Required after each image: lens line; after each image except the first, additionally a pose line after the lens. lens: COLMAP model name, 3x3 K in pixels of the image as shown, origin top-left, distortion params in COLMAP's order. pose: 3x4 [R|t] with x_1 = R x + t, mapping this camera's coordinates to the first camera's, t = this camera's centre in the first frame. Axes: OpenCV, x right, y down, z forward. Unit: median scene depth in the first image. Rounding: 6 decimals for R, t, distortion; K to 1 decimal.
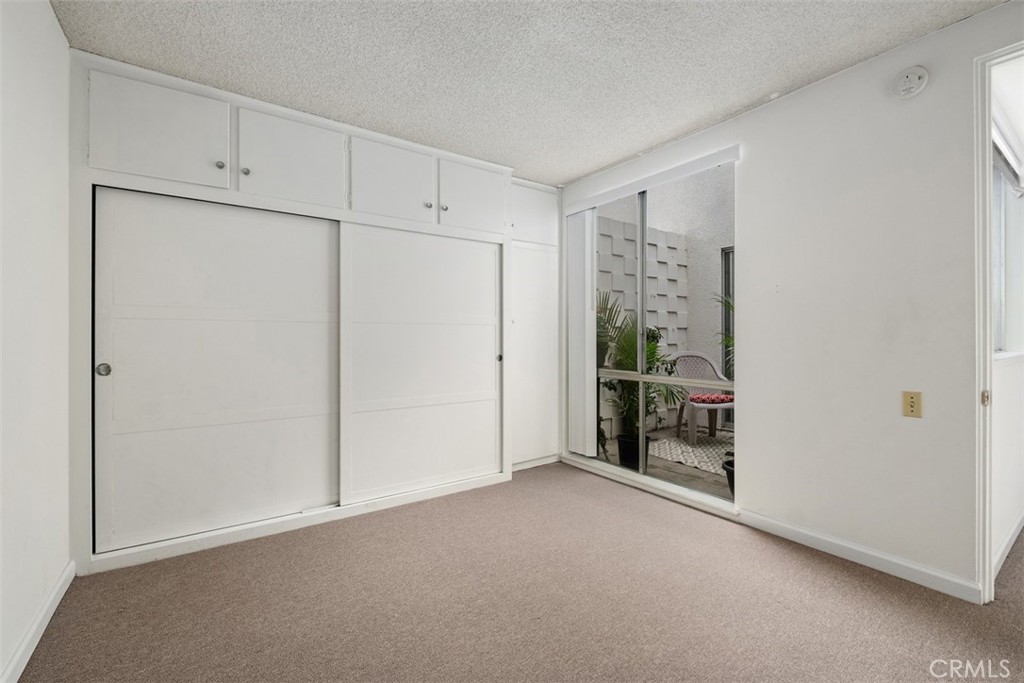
lens RADIAL K [[435.6, 0, 512.0], [0, 435.6, 341.5], [0, 0, 1]] dist [-0.010744, 0.000053]
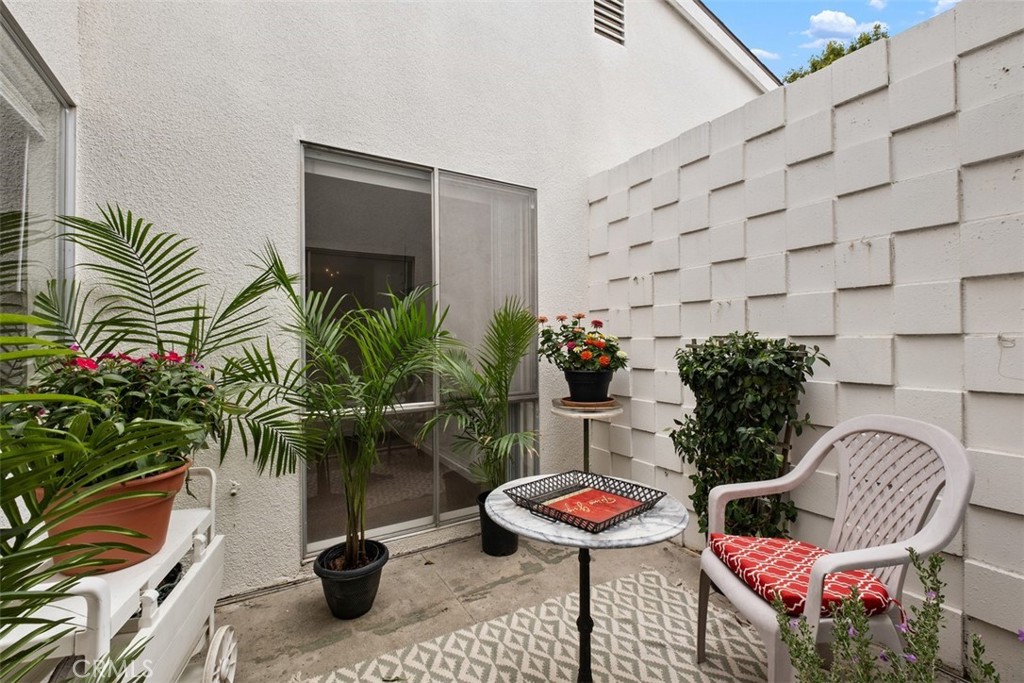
lens RADIAL K [[445.6, 0, 511.4], [0, 445.6, 347.0], [0, 0, 1]] dist [-0.002102, -0.000289]
pose [[-0.065037, 0.001904, -0.997881, 1.293770], [-0.003168, 0.999993, 0.002114, -0.037516], [0.997878, 0.003299, -0.065031, 1.375502]]
